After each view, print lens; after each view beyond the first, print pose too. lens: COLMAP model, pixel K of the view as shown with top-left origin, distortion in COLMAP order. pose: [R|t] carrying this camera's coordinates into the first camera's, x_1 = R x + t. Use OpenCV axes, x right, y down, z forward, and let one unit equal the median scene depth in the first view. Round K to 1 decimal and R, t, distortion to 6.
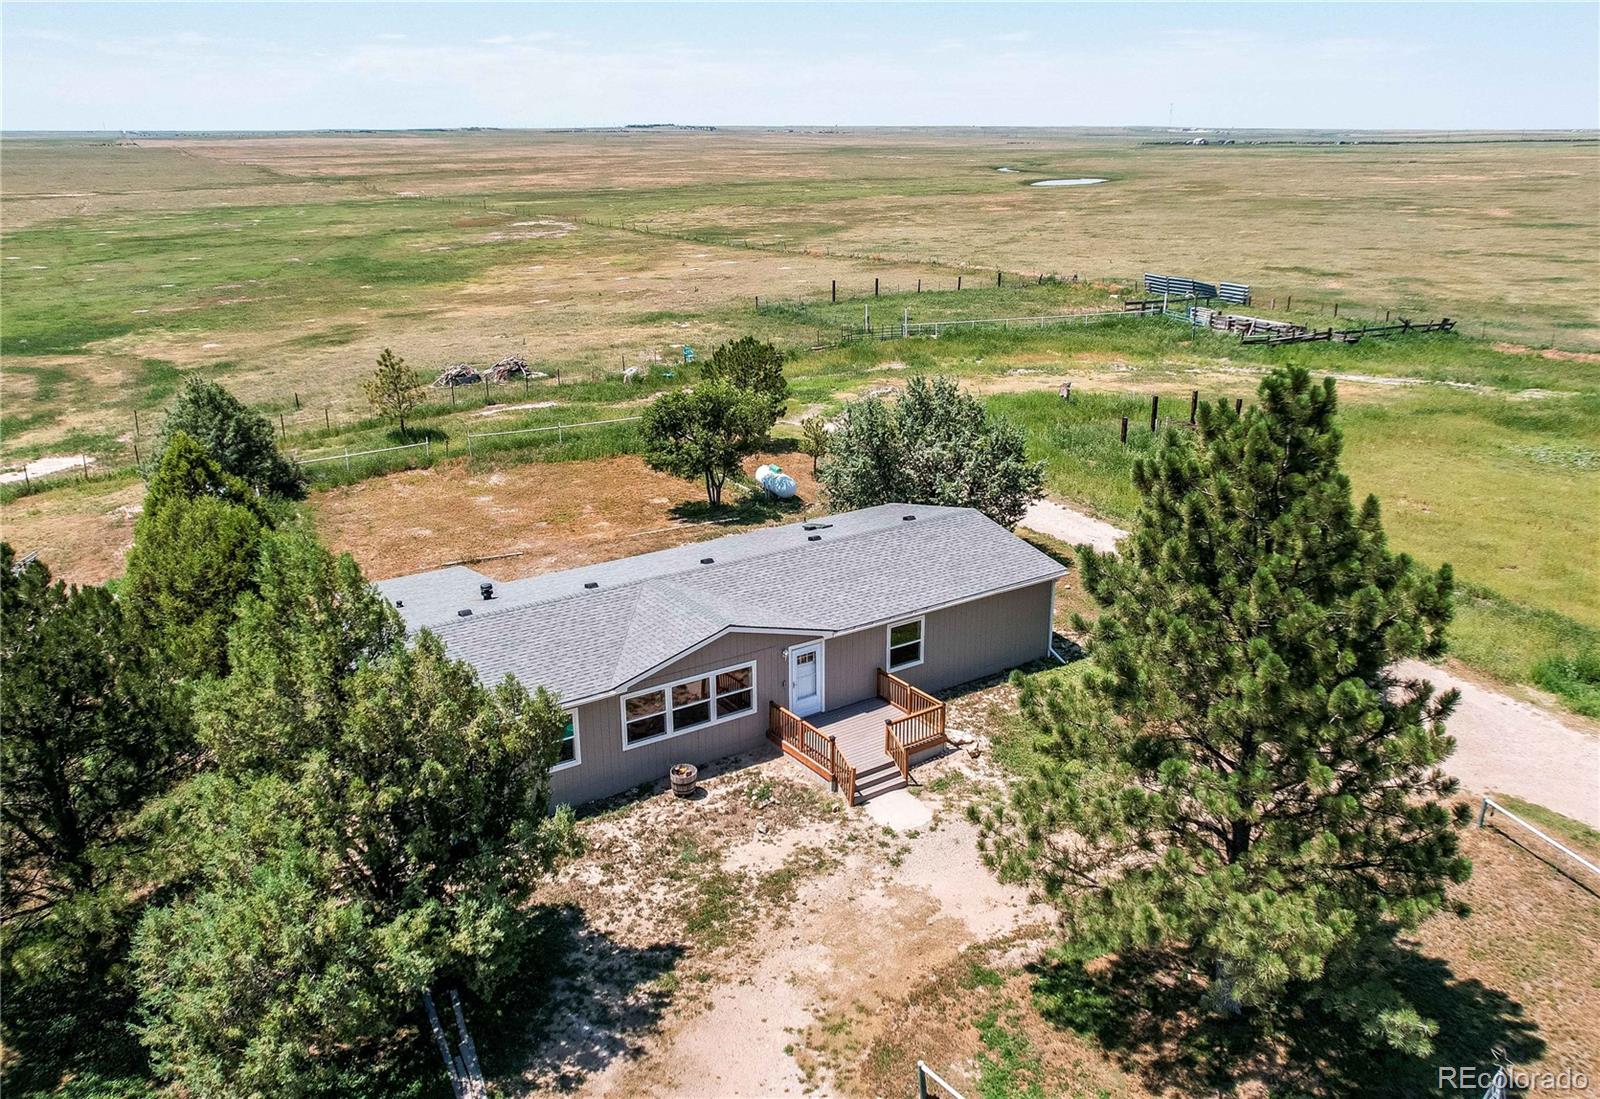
lens RADIAL K [[1238.6, 0, 800.0], [0, 1238.6, 549.5], [0, 0, 1]] dist [-0.030671, 0.005119]
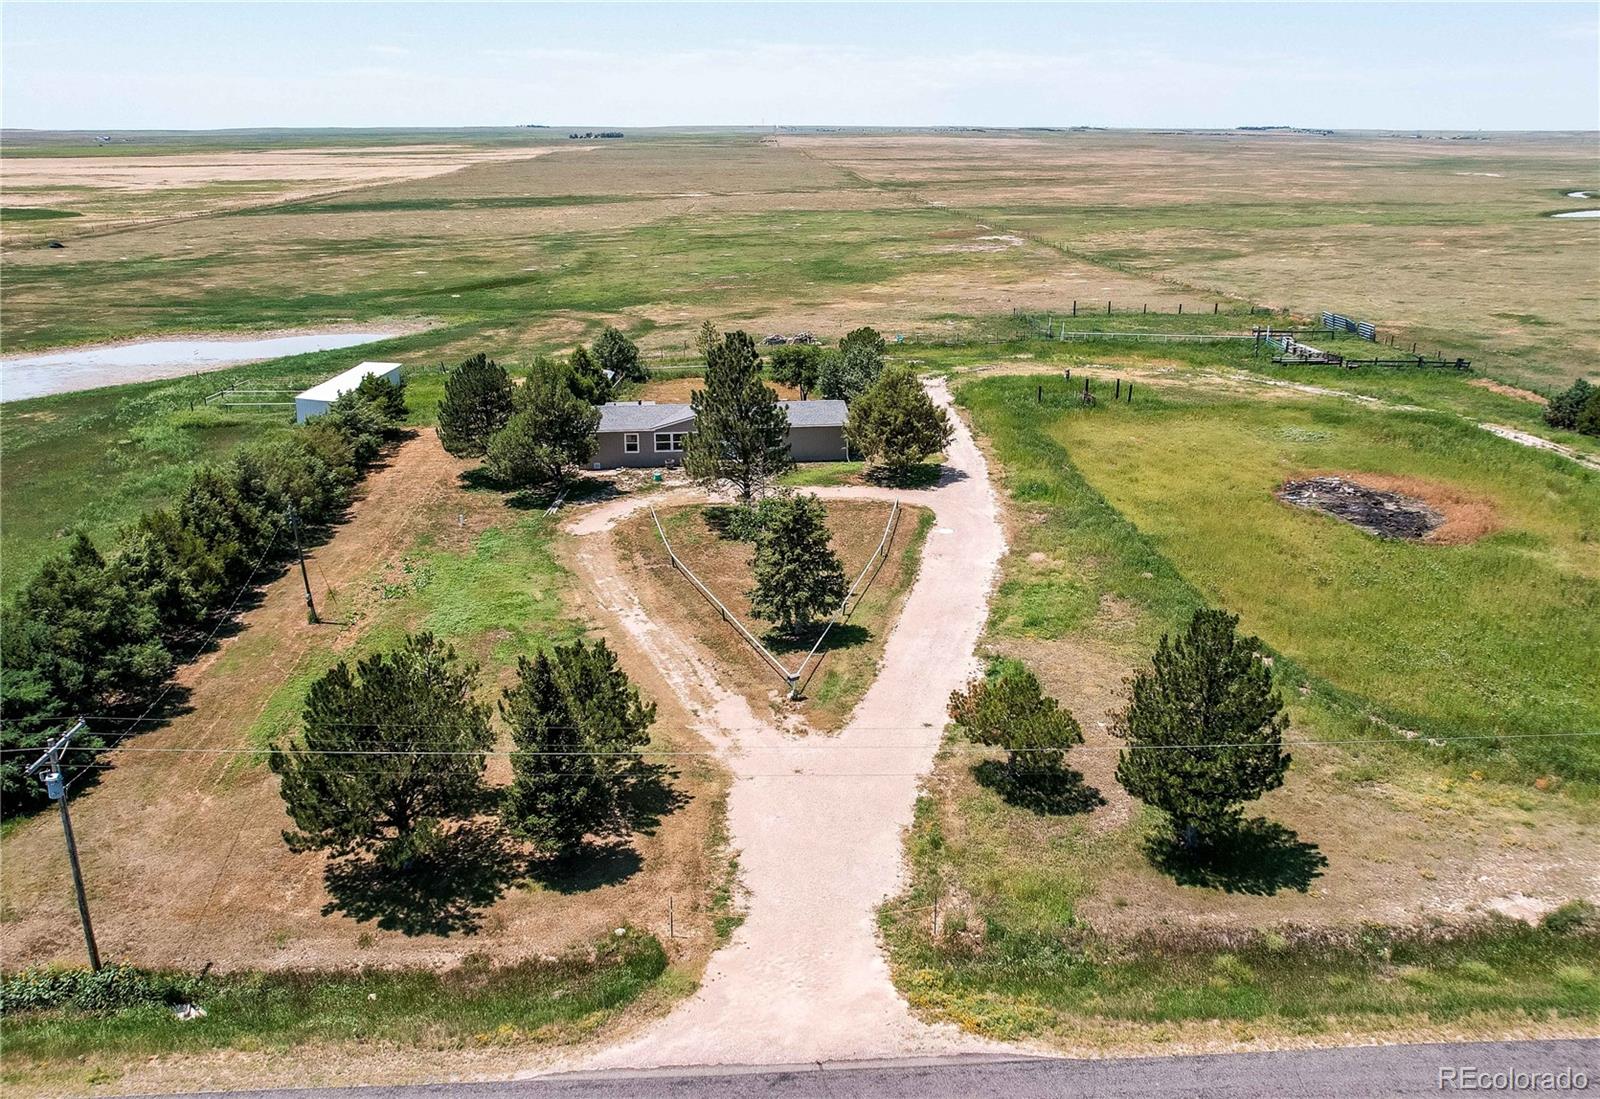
lens RADIAL K [[1238.6, 0, 800.0], [0, 1238.6, 549.5], [0, 0, 1]] dist [-0.030671, 0.005119]
pose [[0.893559, 0.149687, -0.423256, 0.665563], [-0.148869, 0.988230, 0.035207, 0.107029], [0.423544, 0.031550, 0.905326, -0.705193]]
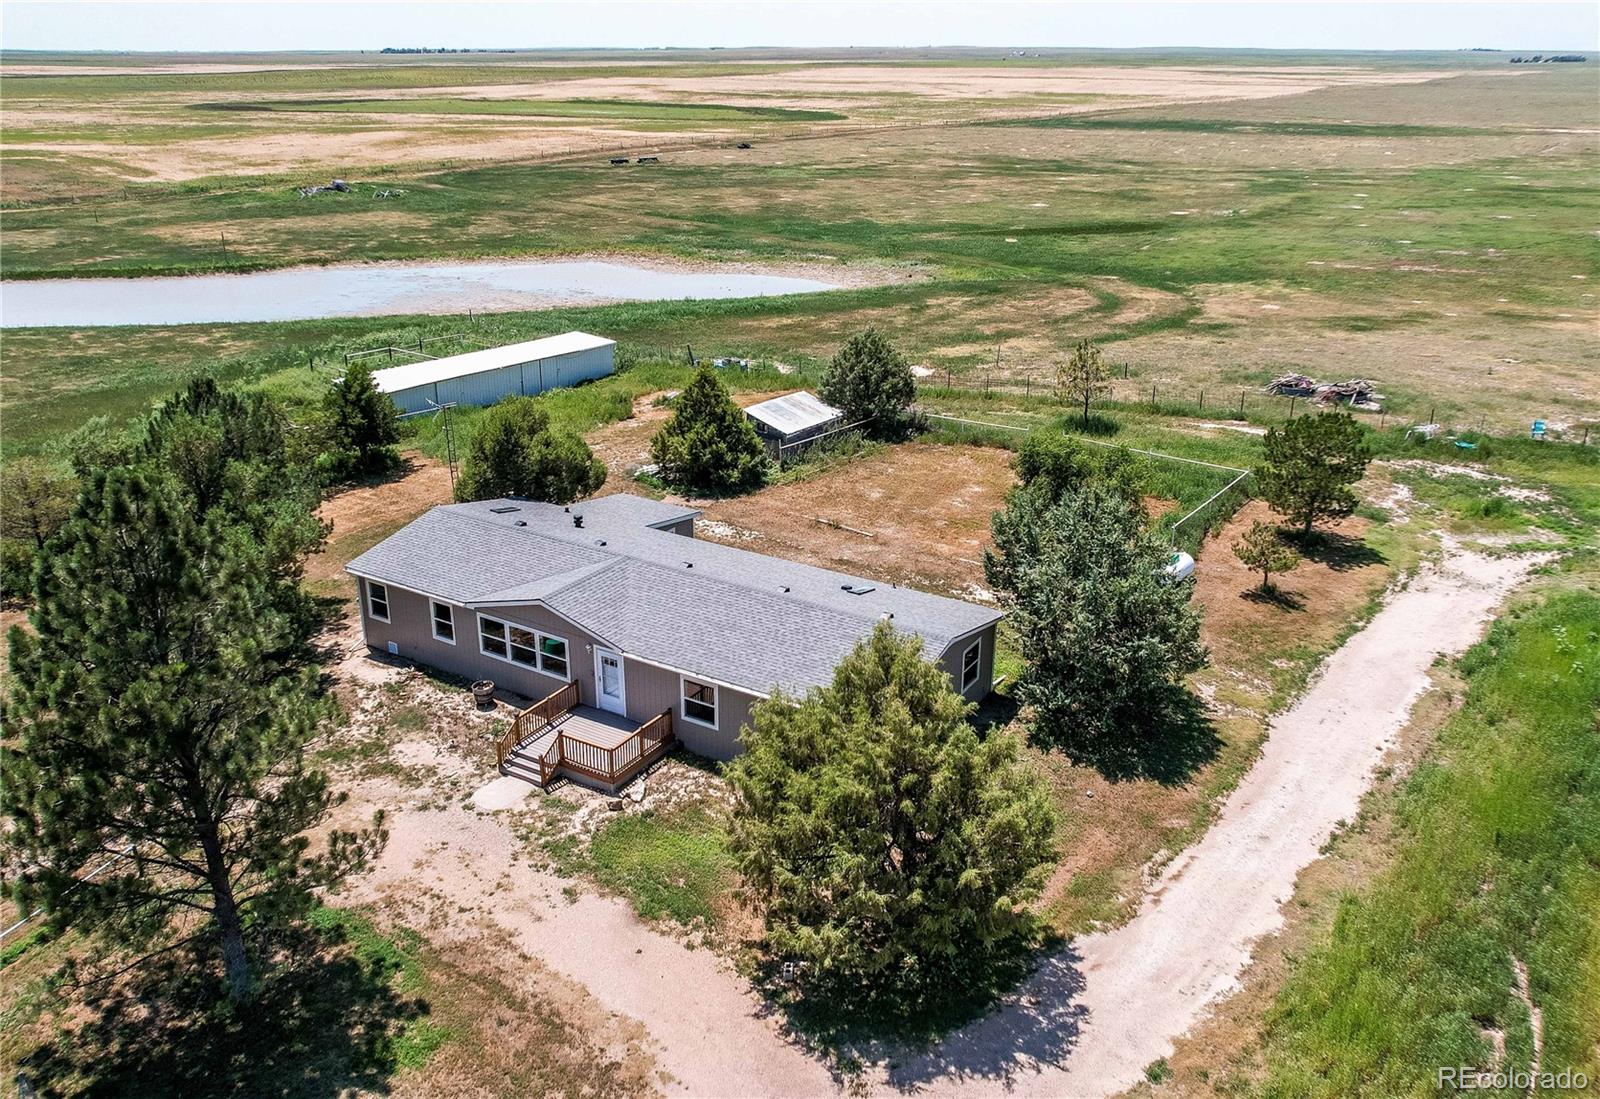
lens RADIAL K [[1258.2, 0, 800.0], [0, 1258.2, 549.5], [0, 0, 1]] dist [-0.021124, -0.001531]
pose [[0.417935, 0.342660, -0.841377, 0.494075], [-0.297339, 0.926724, 0.229722, -0.158708], [0.858441, 0.154165, 0.489196, 0.275928]]
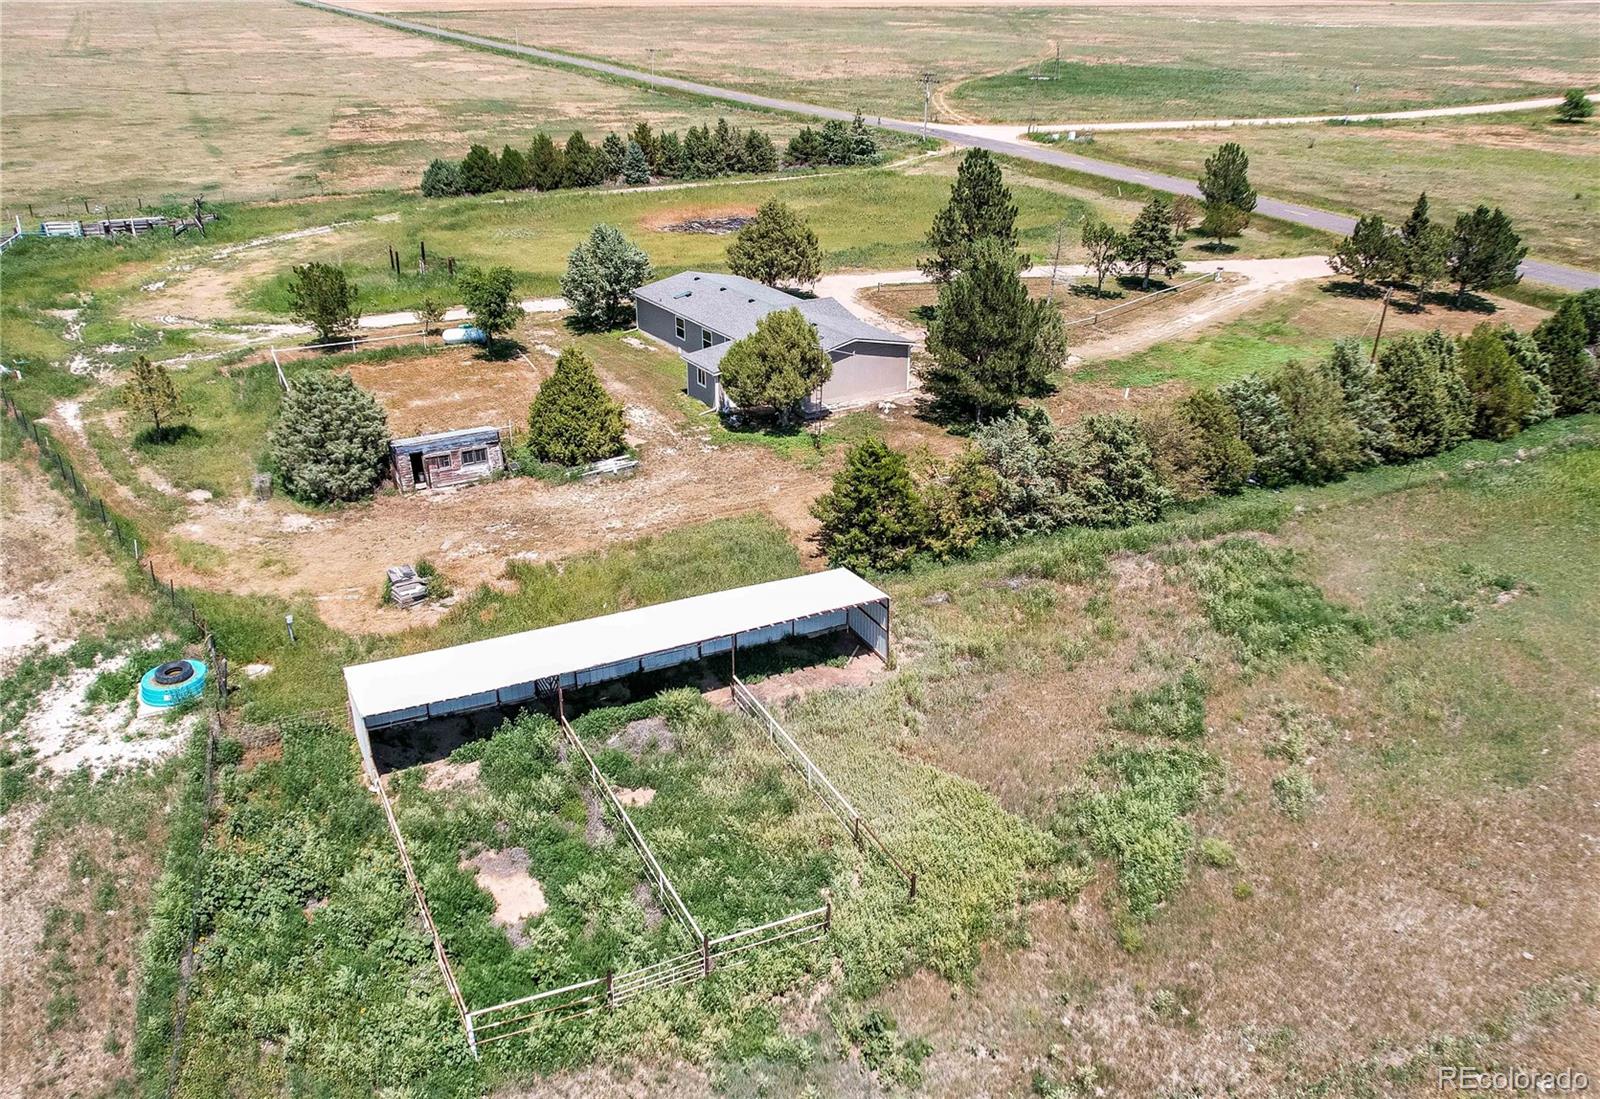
lens RADIAL K [[1238.6, 0, 800.0], [0, 1238.6, 549.5], [0, 0, 1]] dist [-0.030671, 0.005119]
pose [[0.024632, -0.413775, 0.910046, -1.117734], [0.310003, 0.868609, 0.386544, -0.222070], [-0.950416, 0.272596, 0.149667, 0.403197]]
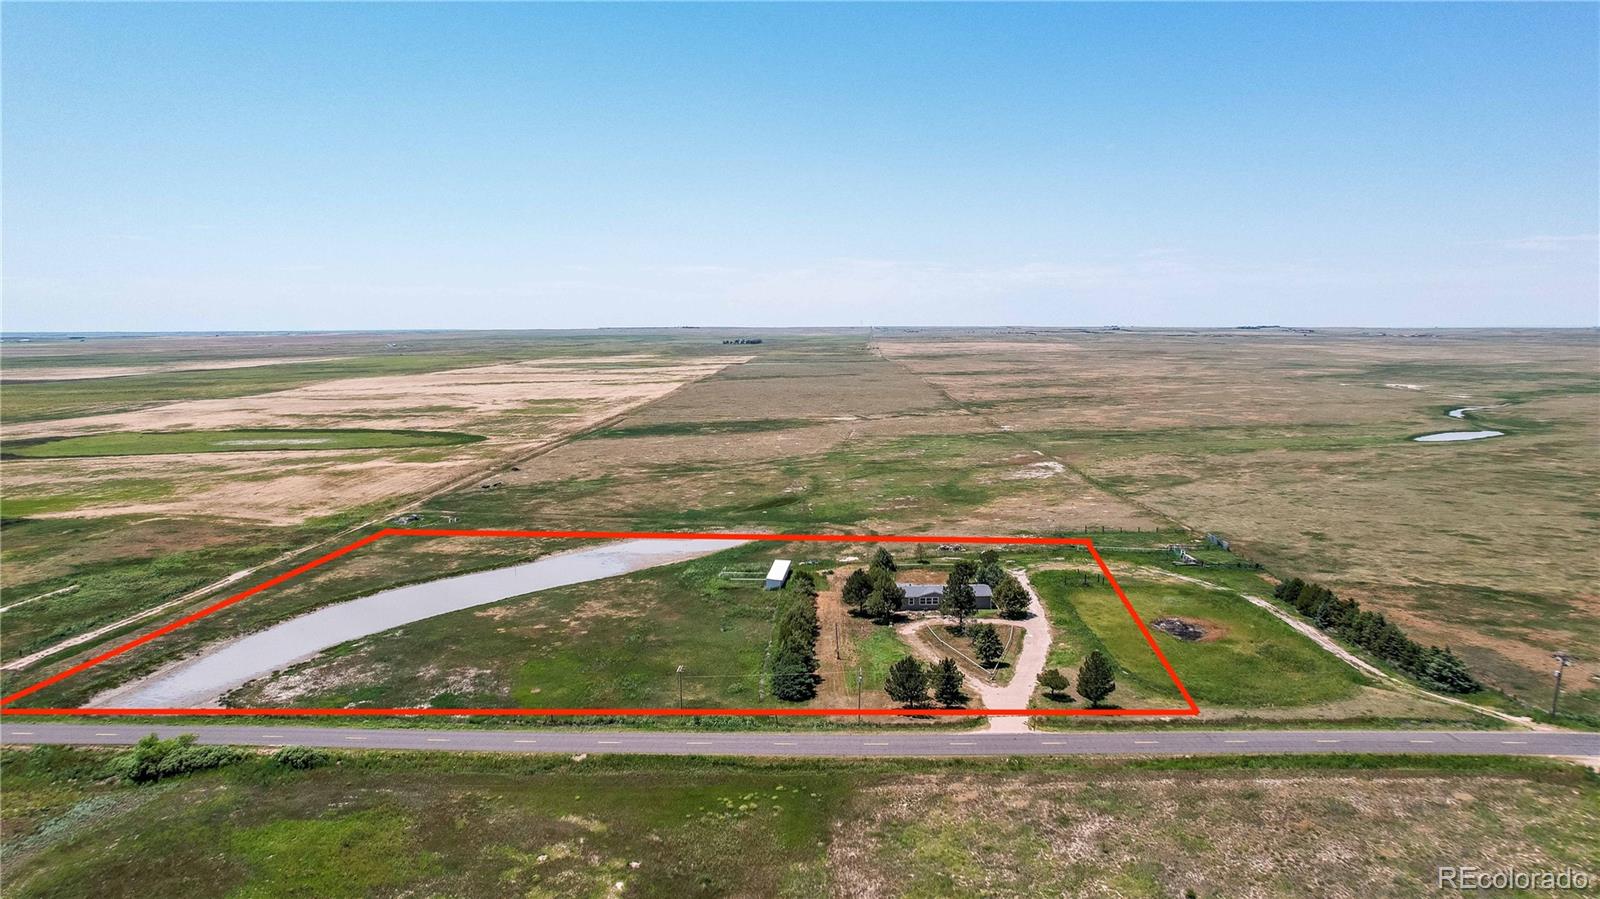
lens RADIAL K [[1013.0, 0, 800.0], [0, 1013.0, 449.5], [0, 0, 1]] dist [-0.059069, 0.067703]
pose [[0.851645, 0.065352, -0.520029, 1.157588], [-0.168310, 0.973746, -0.153268, 0.143895], [0.496360, 0.218056, 0.840285, -2.337804]]
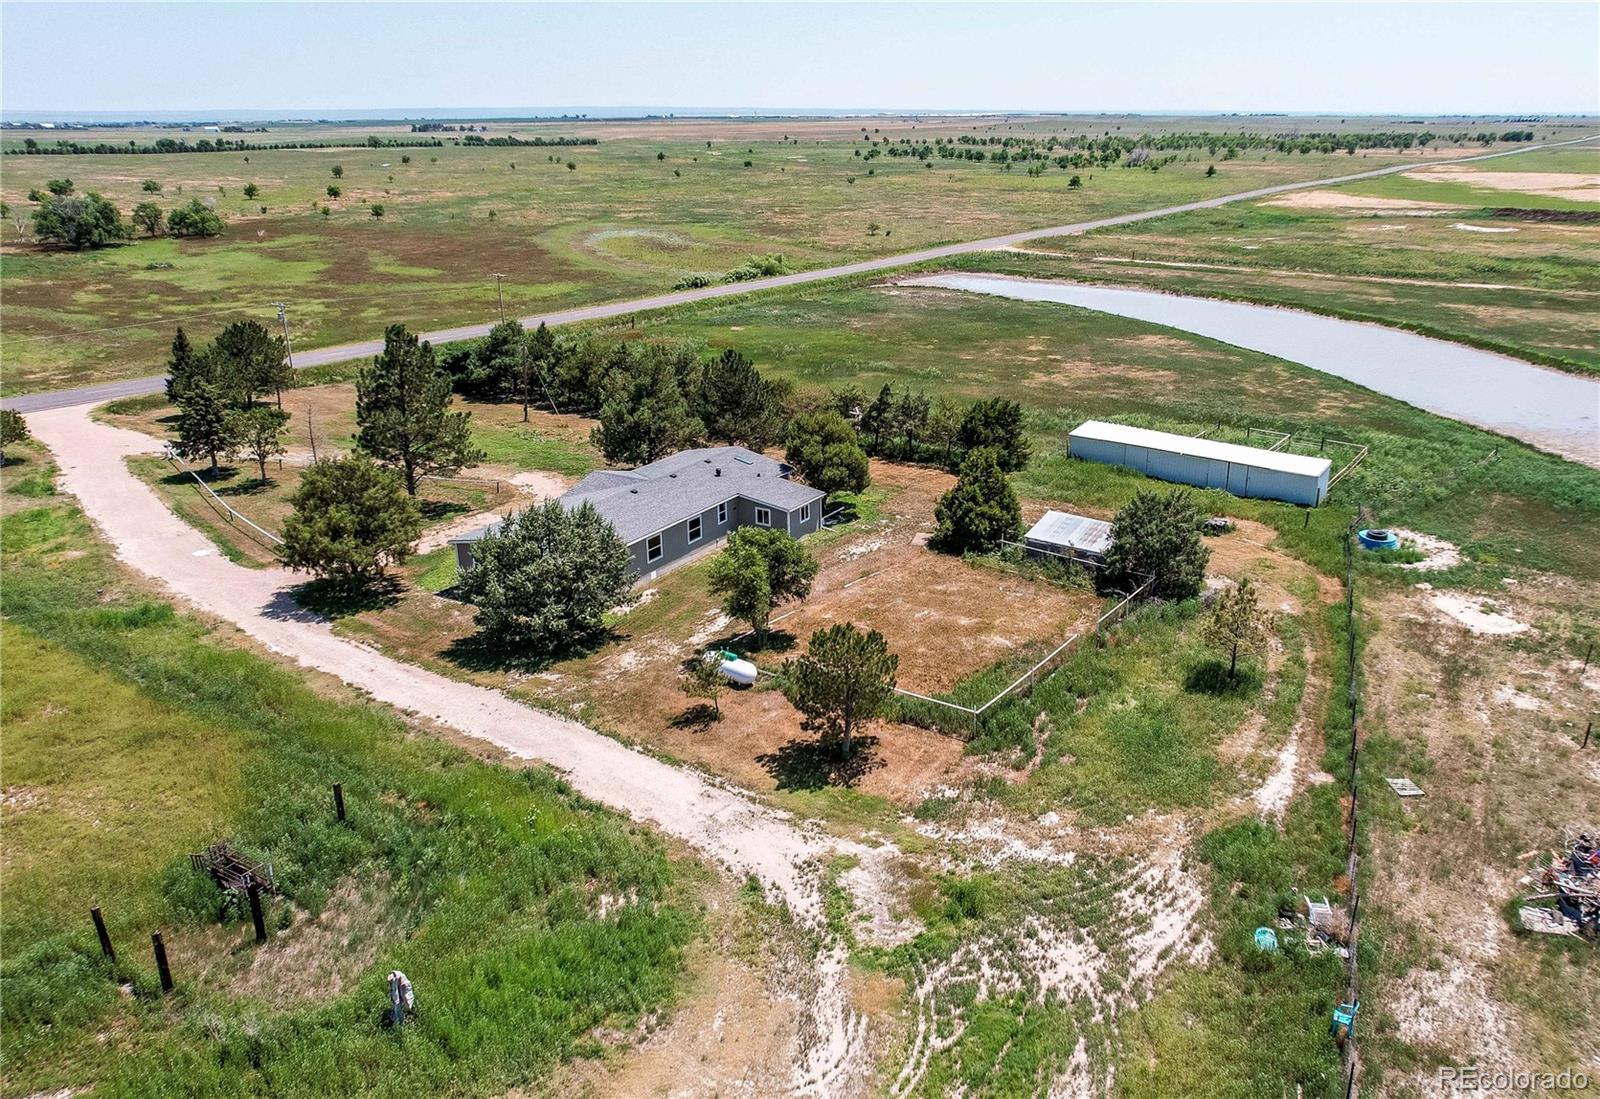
lens RADIAL K [[1238.6, 0, 800.0], [0, 1238.6, 549.5], [0, 0, 1]] dist [-0.030671, 0.005119]
pose [[-0.906453, 0.150439, -0.394601, 0.247969], [-0.124149, 0.798179, 0.589488, -0.579575], [0.403645, 0.583333, -0.704836, 1.340870]]
